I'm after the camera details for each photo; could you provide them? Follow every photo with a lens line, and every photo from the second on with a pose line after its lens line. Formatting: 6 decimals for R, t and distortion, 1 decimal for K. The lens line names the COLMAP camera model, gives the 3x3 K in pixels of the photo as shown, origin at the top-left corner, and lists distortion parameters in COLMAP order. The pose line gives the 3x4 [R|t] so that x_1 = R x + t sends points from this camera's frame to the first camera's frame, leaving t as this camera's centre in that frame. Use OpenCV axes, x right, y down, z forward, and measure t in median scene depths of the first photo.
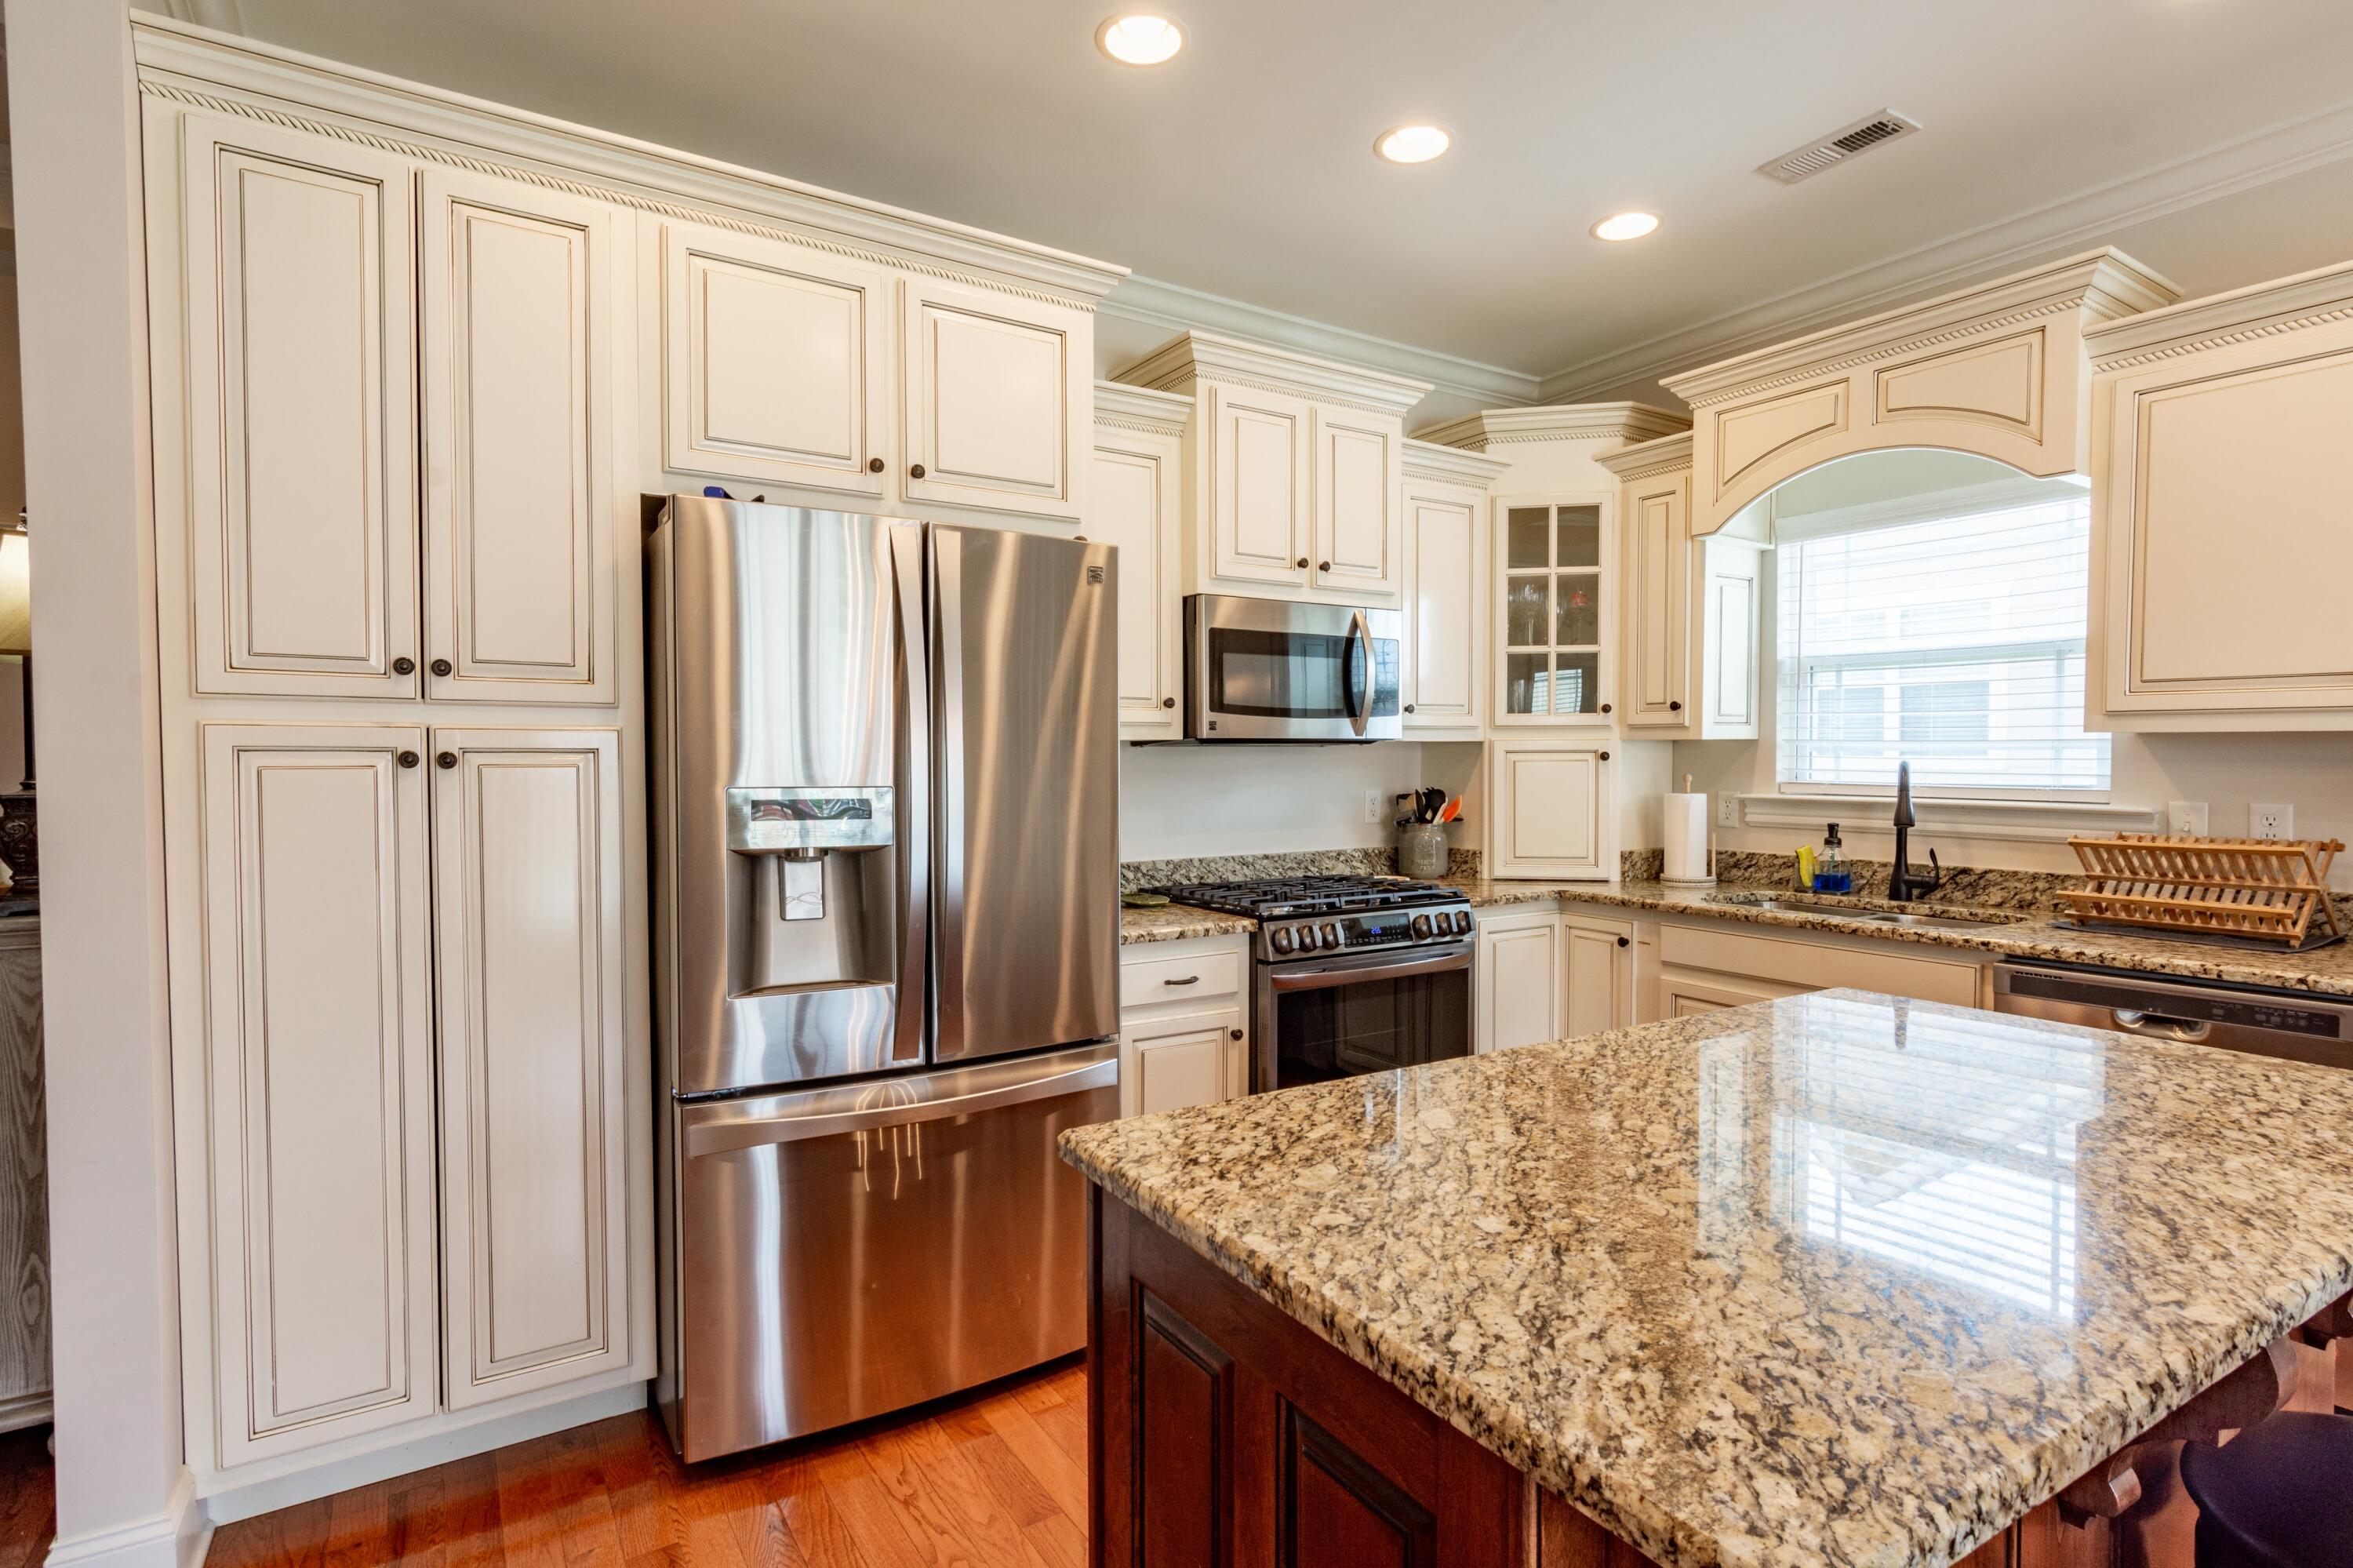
lens RADIAL K [[1162.9, 0, 1176.5], [0, 1162.9, 784.0], [0, 0, 1]] dist [0.001454, 0.000530]
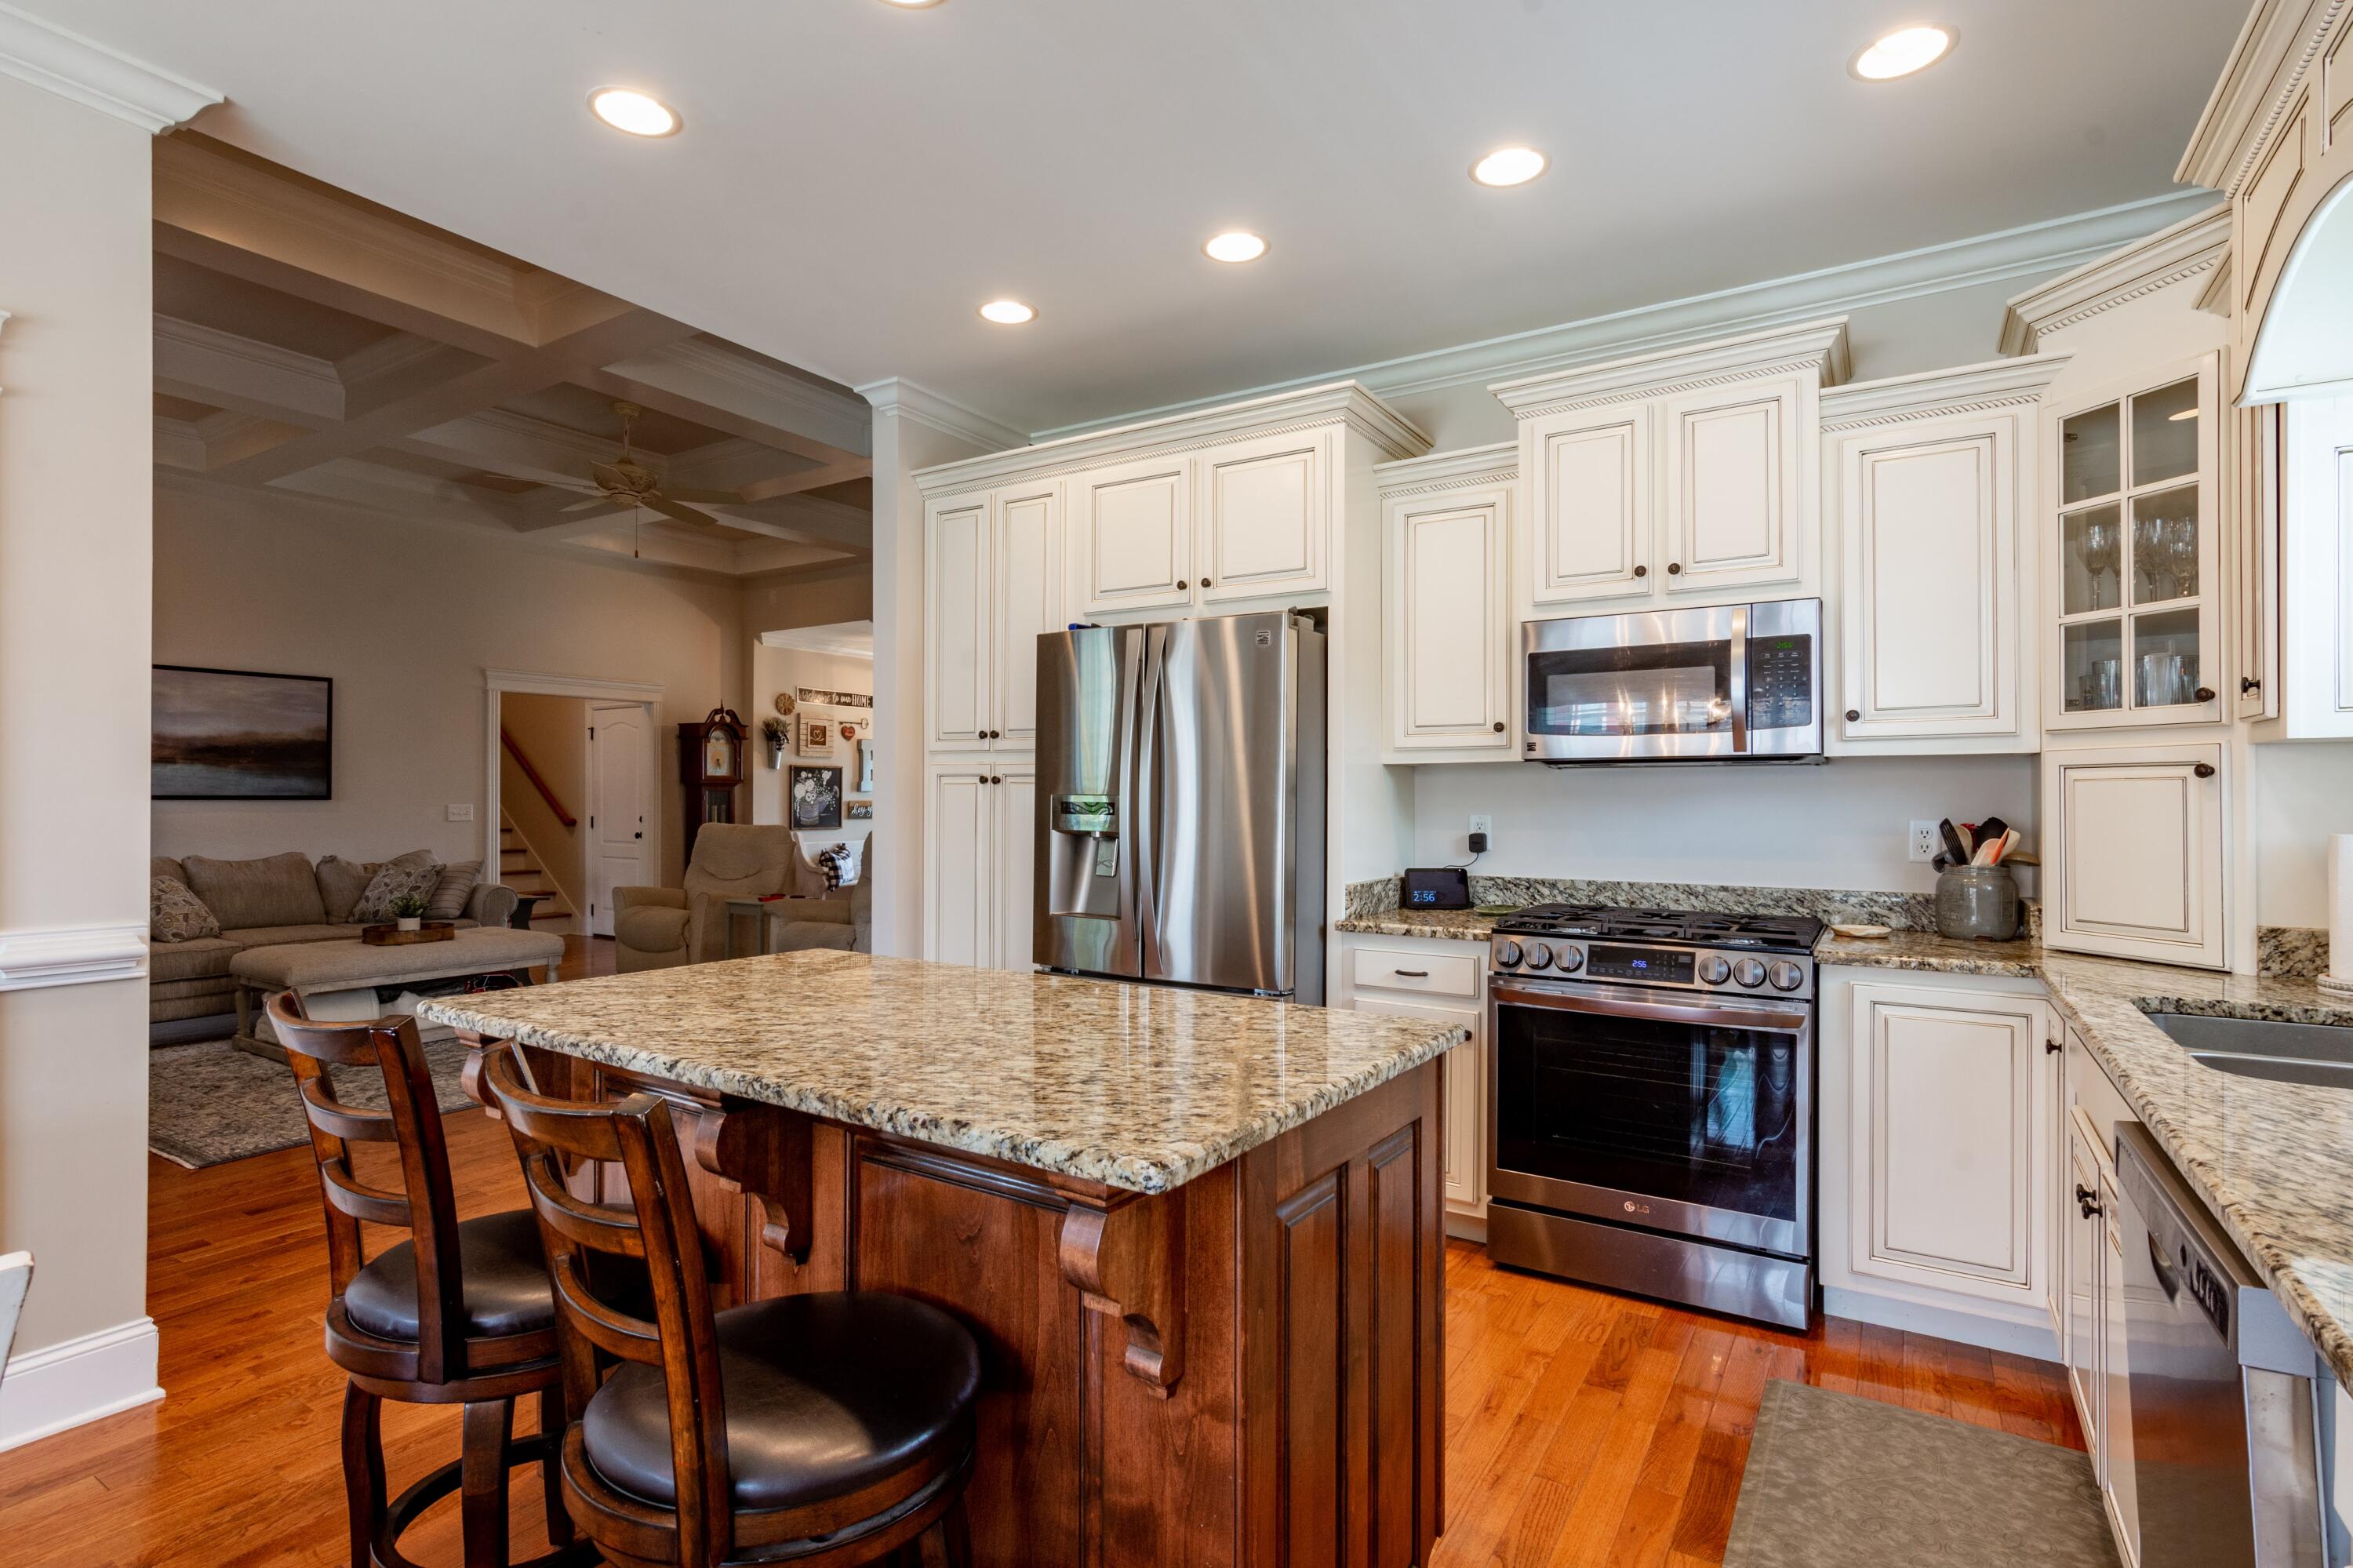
lens RADIAL K [[1140.6, 0, 1176.5], [0, 1140.6, 784.0], [0, 0, 1]] dist [-0.003817, -0.000265]
pose [[0.424933, -0.007323, -0.905195, 0.810214], [-0.024280, 0.999515, -0.019484, 0.010619], [0.904899, 0.030257, 0.424549, 0.278296]]
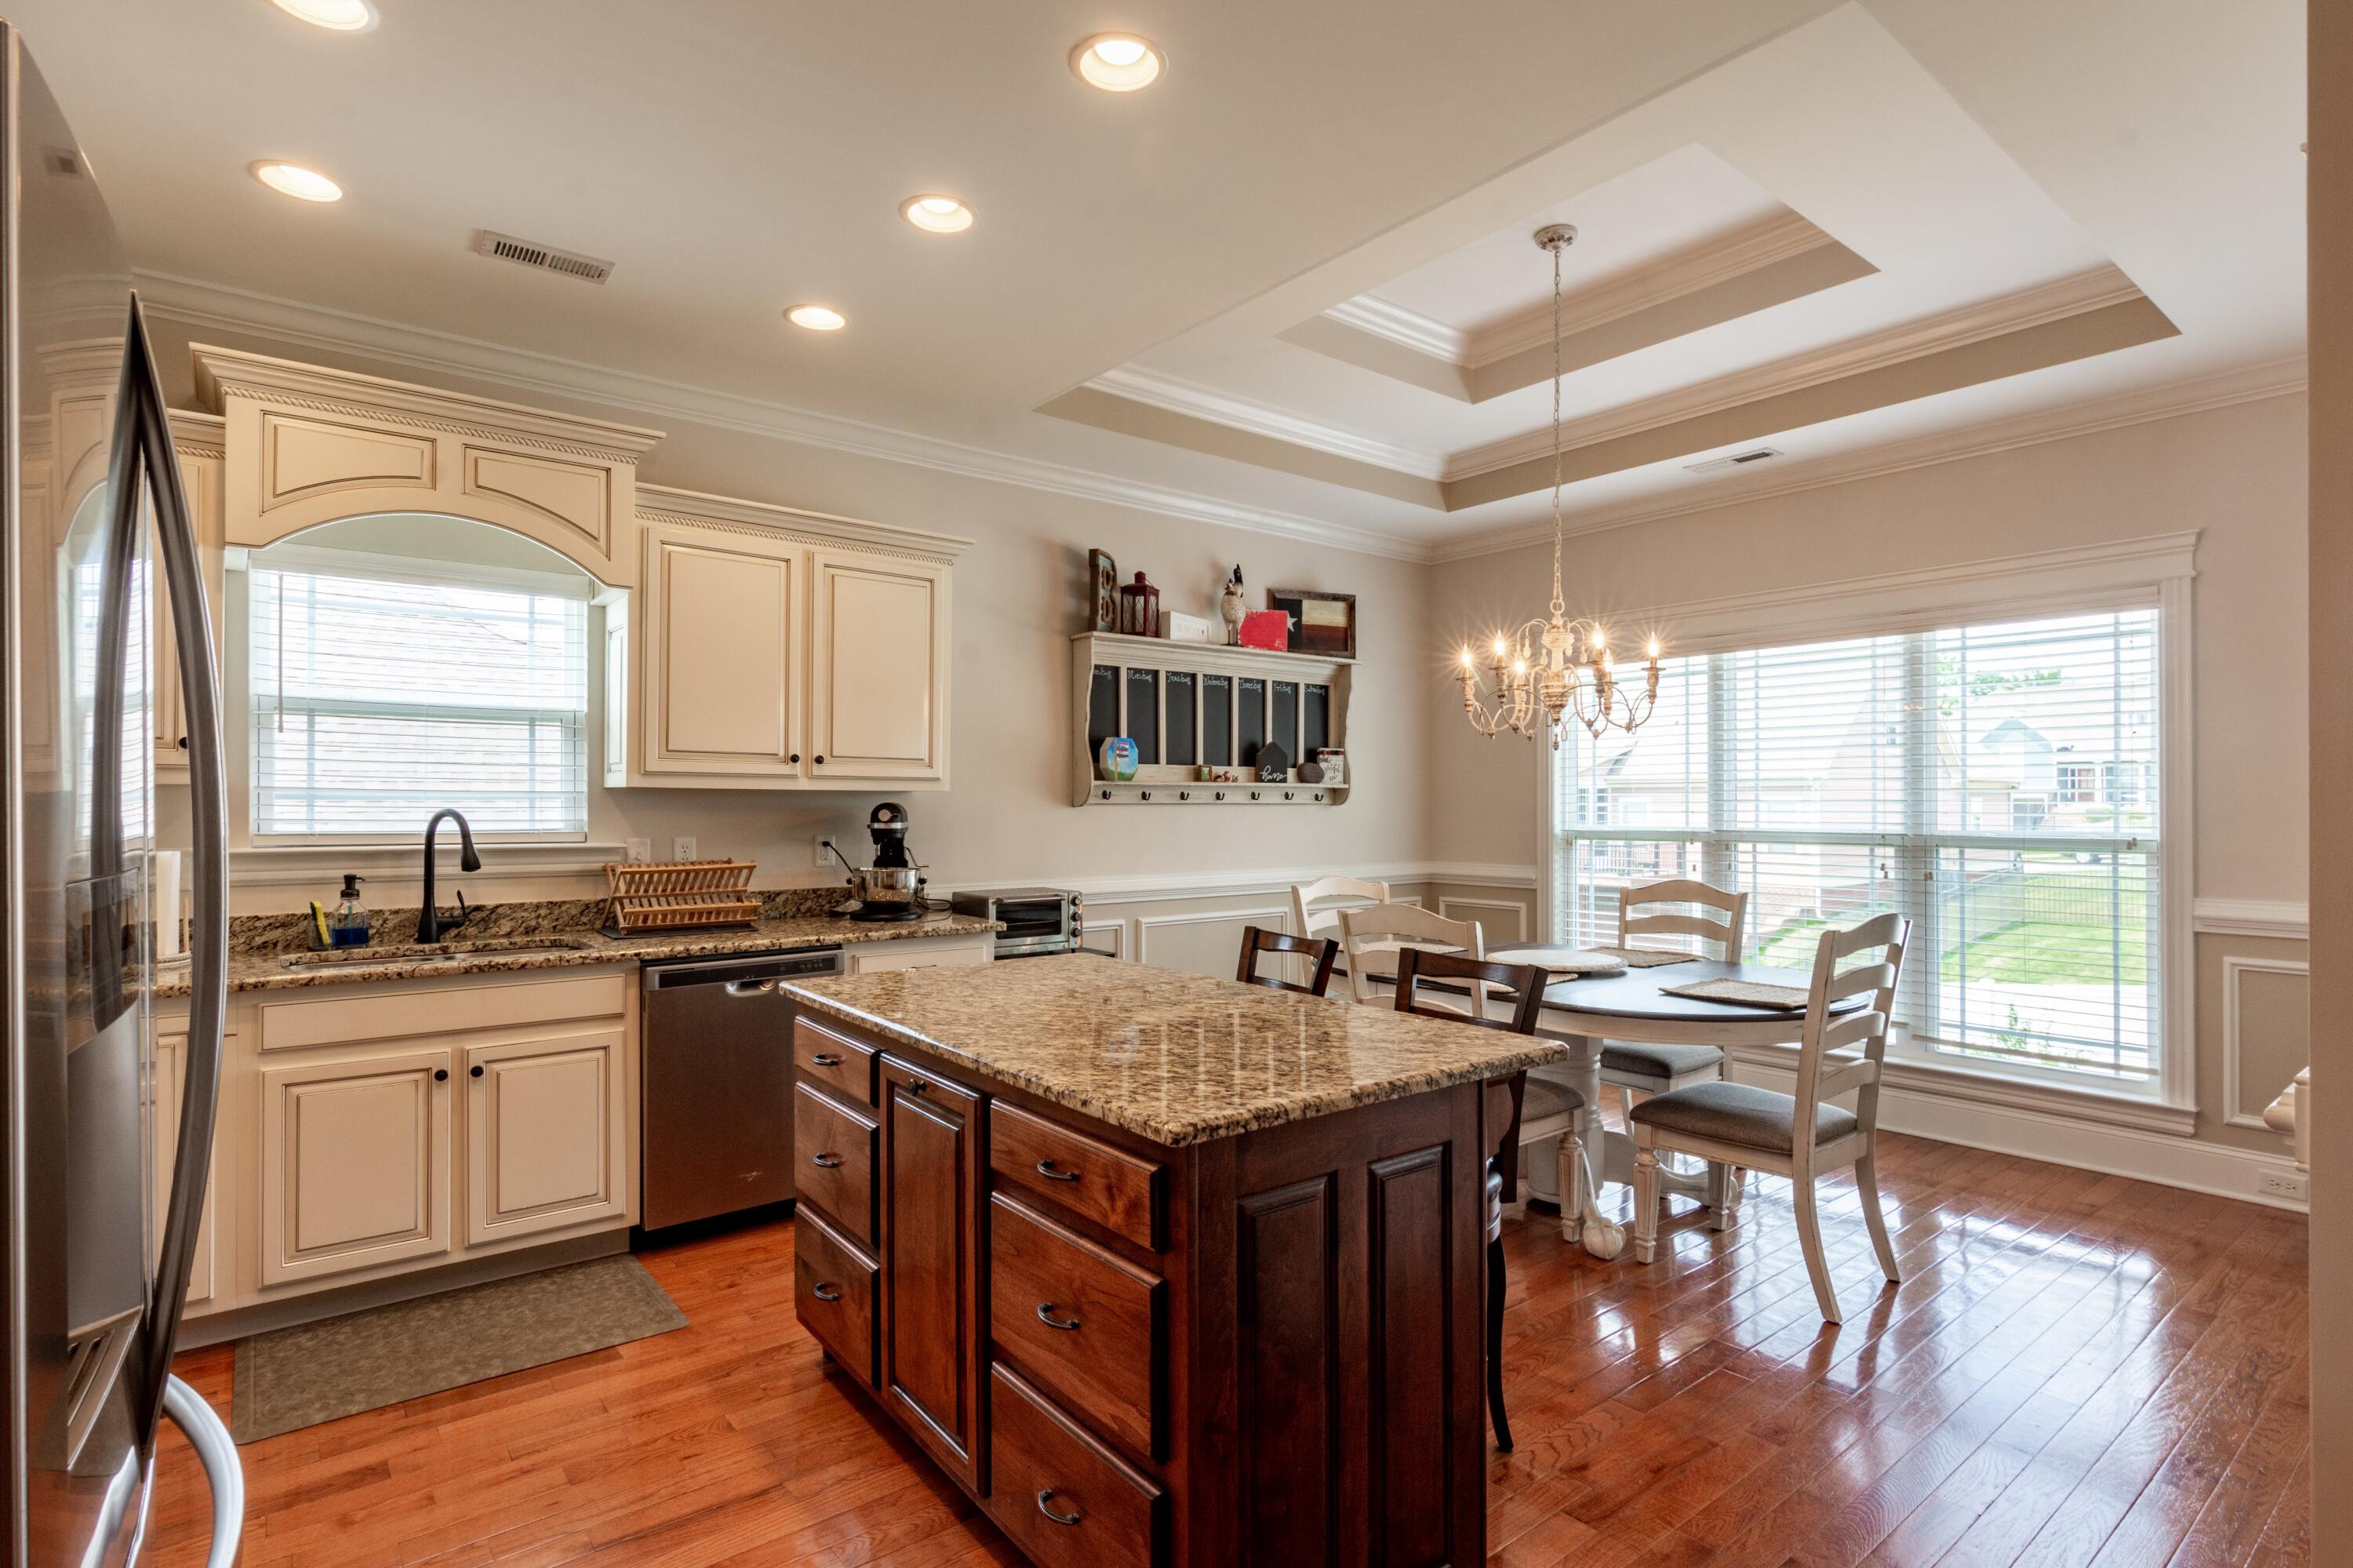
lens RADIAL K [[1162.9, 0, 1176.5], [0, 1162.9, 784.0], [0, 0, 1]] dist [0.001454, 0.000530]
pose [[-0.099817, 0.020788, 0.994789, -0.496010], [0.025699, 0.999502, -0.018307, -0.006505], [-0.994674, 0.023738, -0.100302, 0.440460]]
